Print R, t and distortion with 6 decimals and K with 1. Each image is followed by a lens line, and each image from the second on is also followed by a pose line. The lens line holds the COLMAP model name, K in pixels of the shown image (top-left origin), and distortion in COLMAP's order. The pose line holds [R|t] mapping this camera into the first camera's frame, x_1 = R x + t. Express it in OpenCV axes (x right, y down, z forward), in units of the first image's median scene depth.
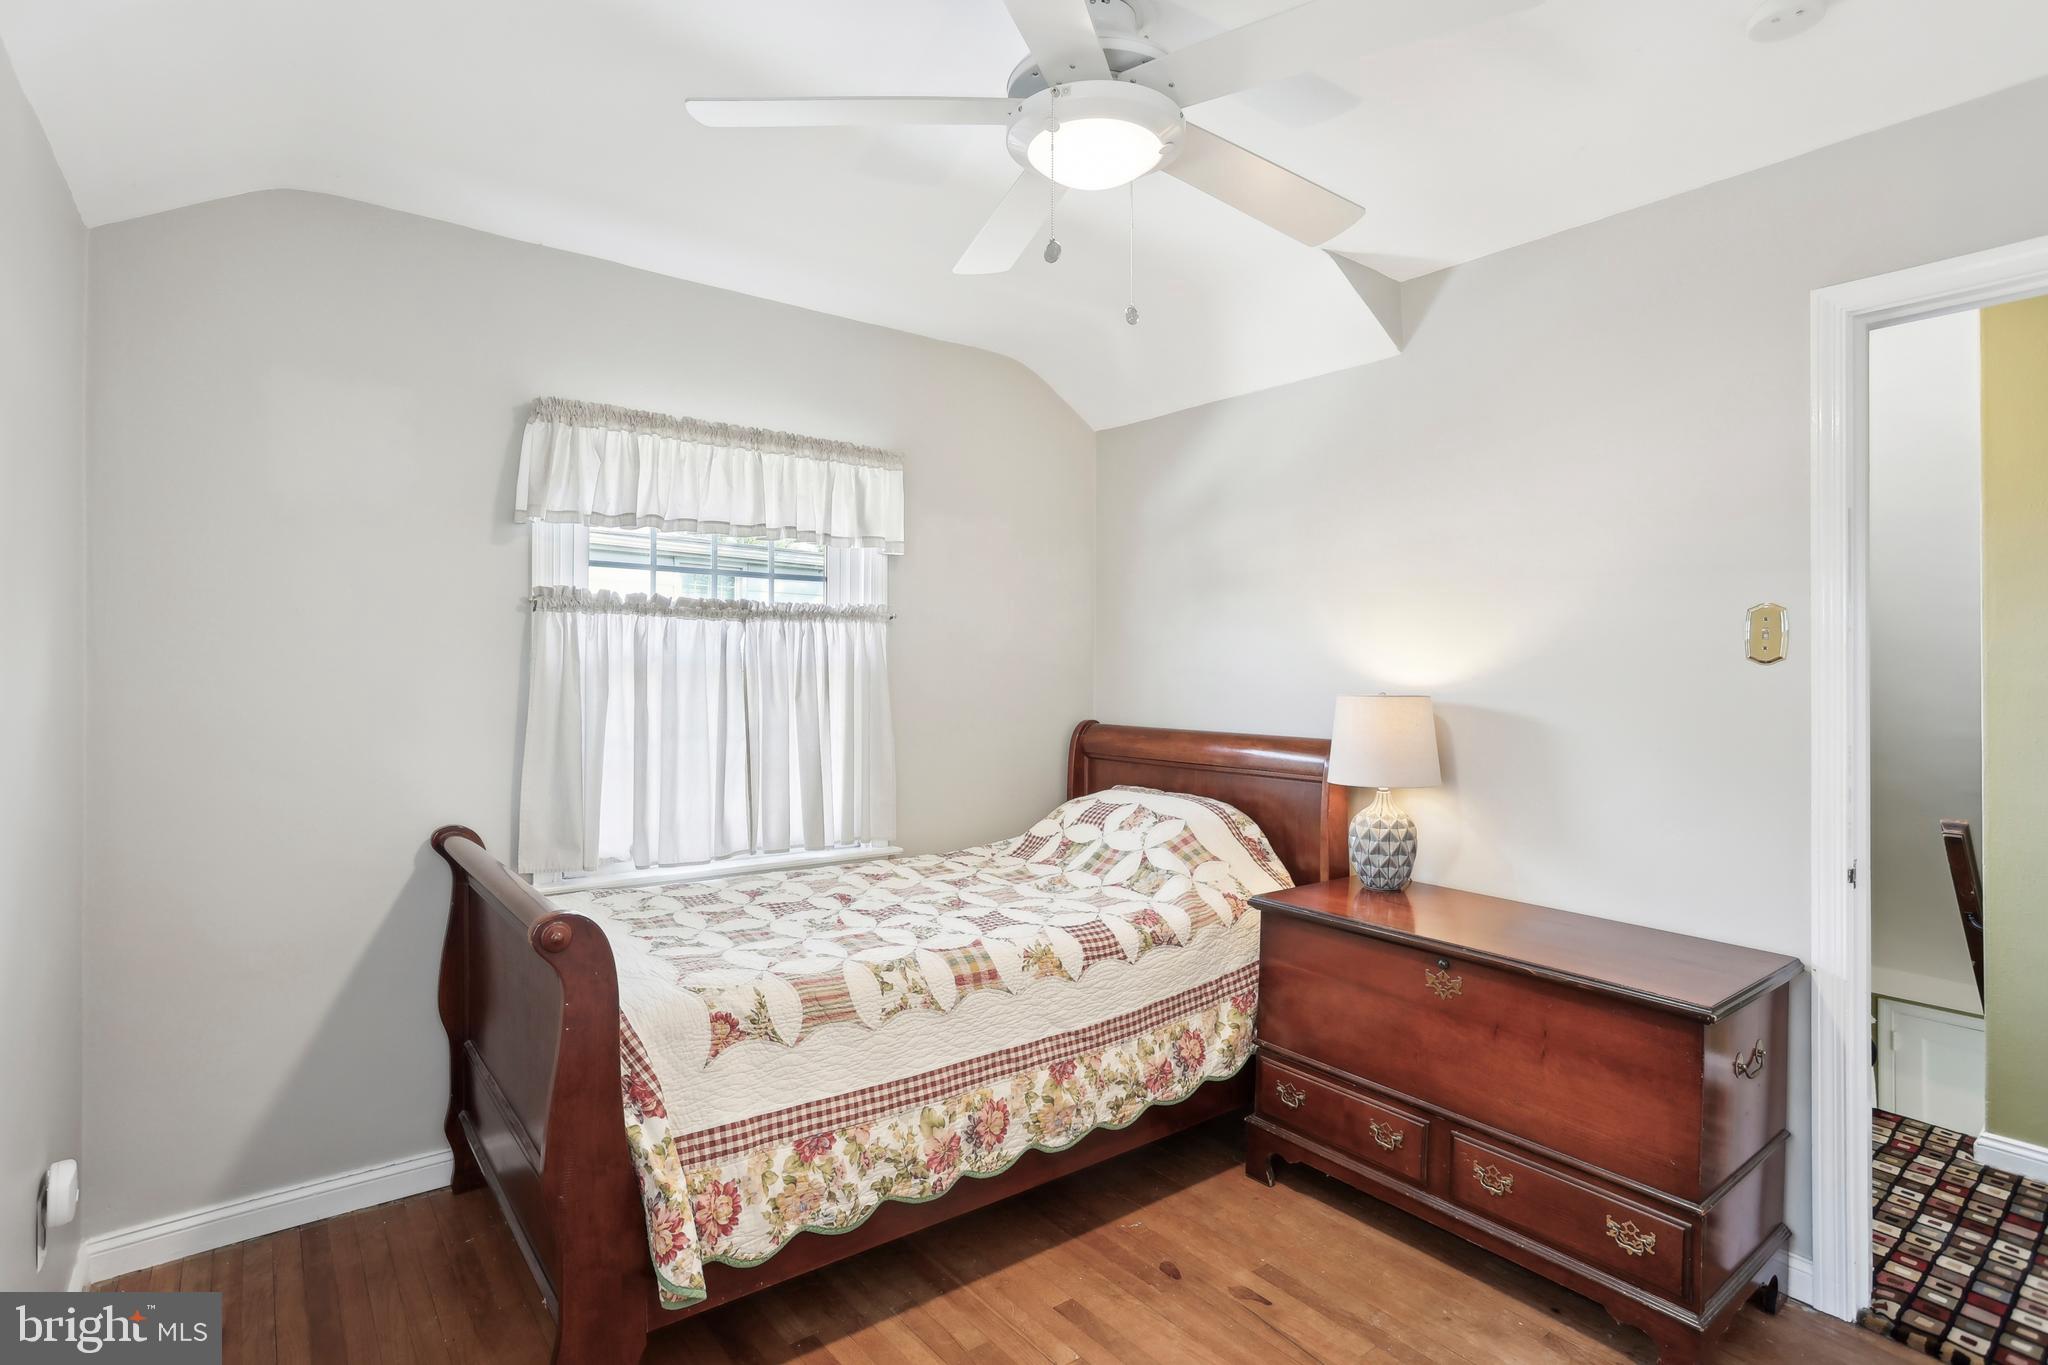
lens RADIAL K [[1009.9, 0, 996.1], [0, 1009.9, 657.5], [0, 0, 1]] dist [-0.069673, 0.032801]
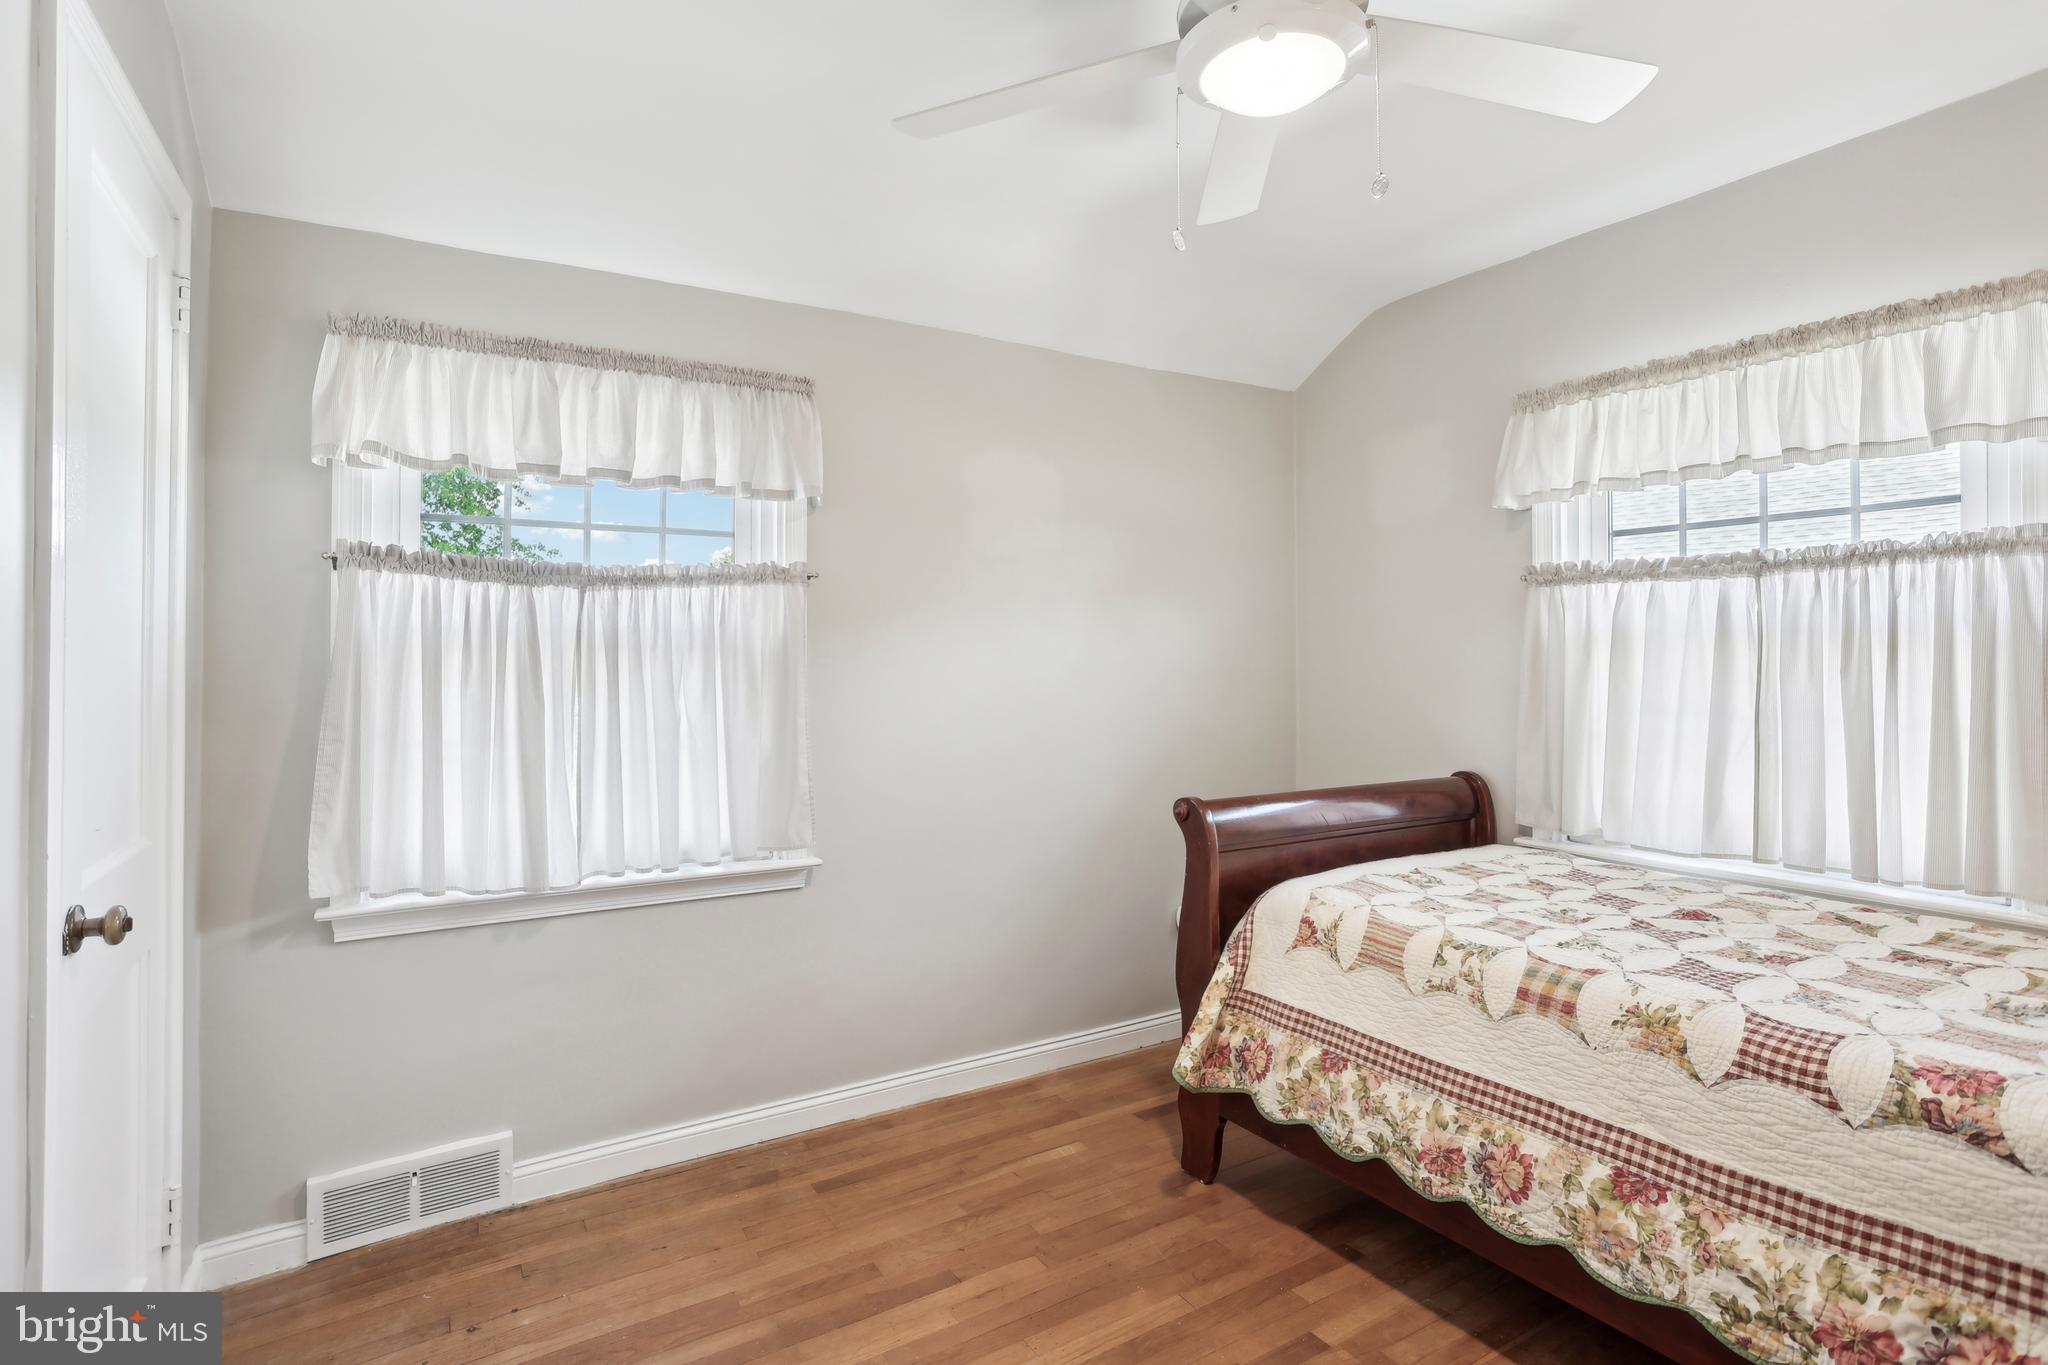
lens RADIAL K [[1009.9, 0, 996.1], [0, 1009.9, 657.5], [0, 0, 1]] dist [-0.069673, 0.032801]
pose [[-0.104837, -0.015035, -0.994376, 0.835445], [0.008151, 0.999839, -0.015977, 0.051356], [0.994456, -0.009780, -0.104697, 0.654897]]
